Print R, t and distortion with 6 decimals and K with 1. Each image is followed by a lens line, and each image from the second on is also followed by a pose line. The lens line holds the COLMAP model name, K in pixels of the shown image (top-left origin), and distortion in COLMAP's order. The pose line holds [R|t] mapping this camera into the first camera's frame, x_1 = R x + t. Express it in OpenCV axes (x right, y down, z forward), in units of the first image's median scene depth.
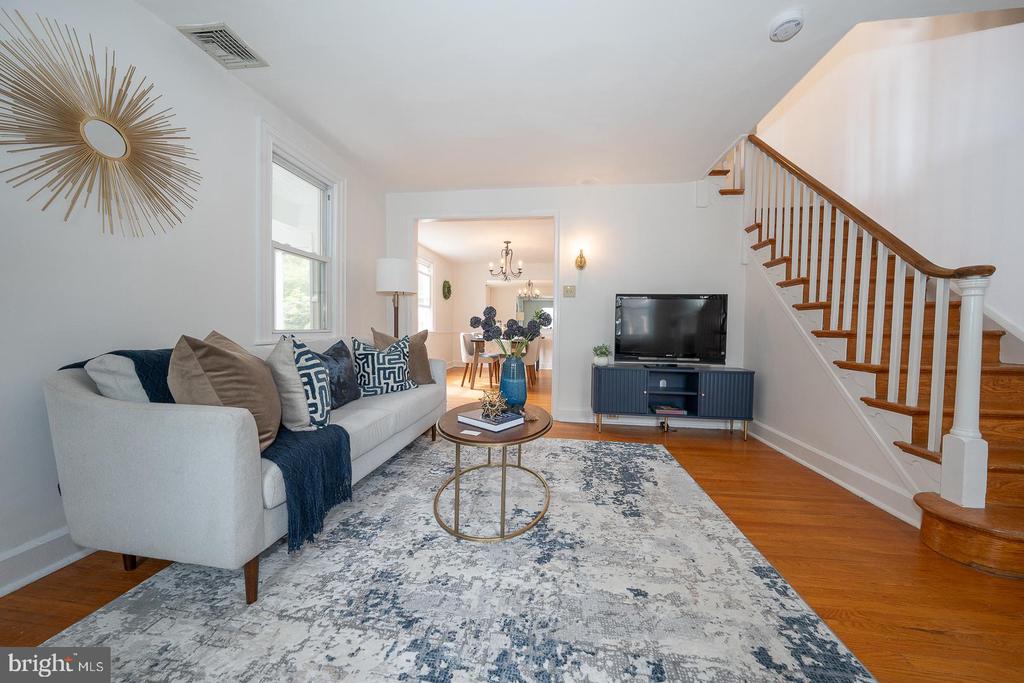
lens RADIAL K [[352.3, 0, 512.9], [0, 352.3, 340.0], [0, 0, 1]] dist [-0.027575, 0.005628]
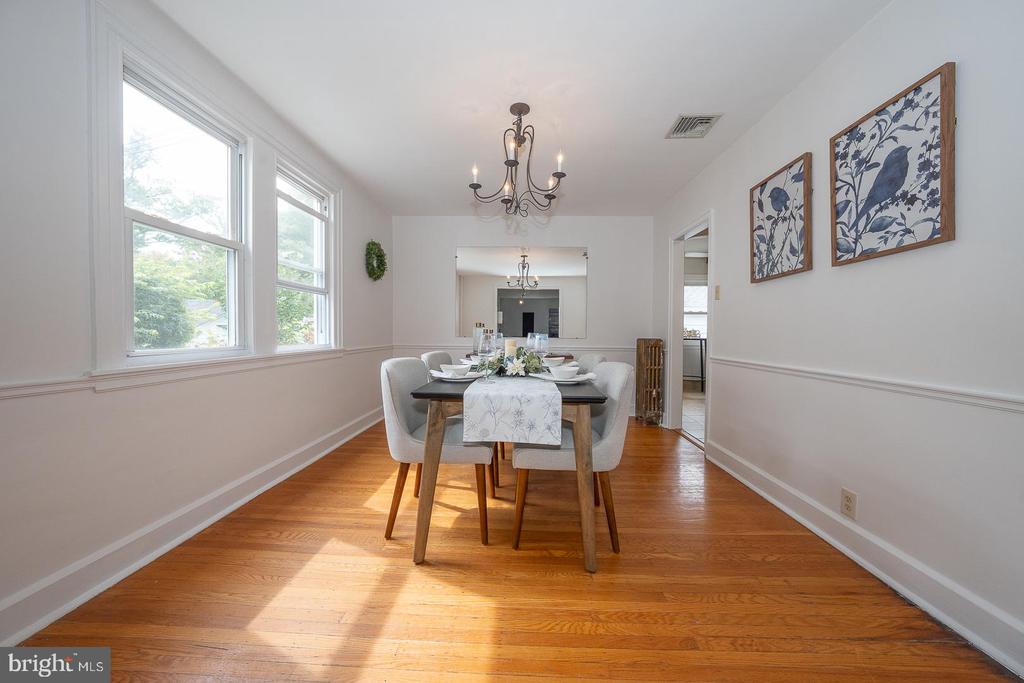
lens RADIAL K [[352.3, 0, 512.9], [0, 352.3, 340.0], [0, 0, 1]] dist [-0.027575, 0.005628]
pose [[0.995262, -0.004180, 0.097139, -0.183698], [0.005436, 0.999905, -0.012664, -0.102205], [-0.097076, 0.013132, 0.995190, 2.001247]]
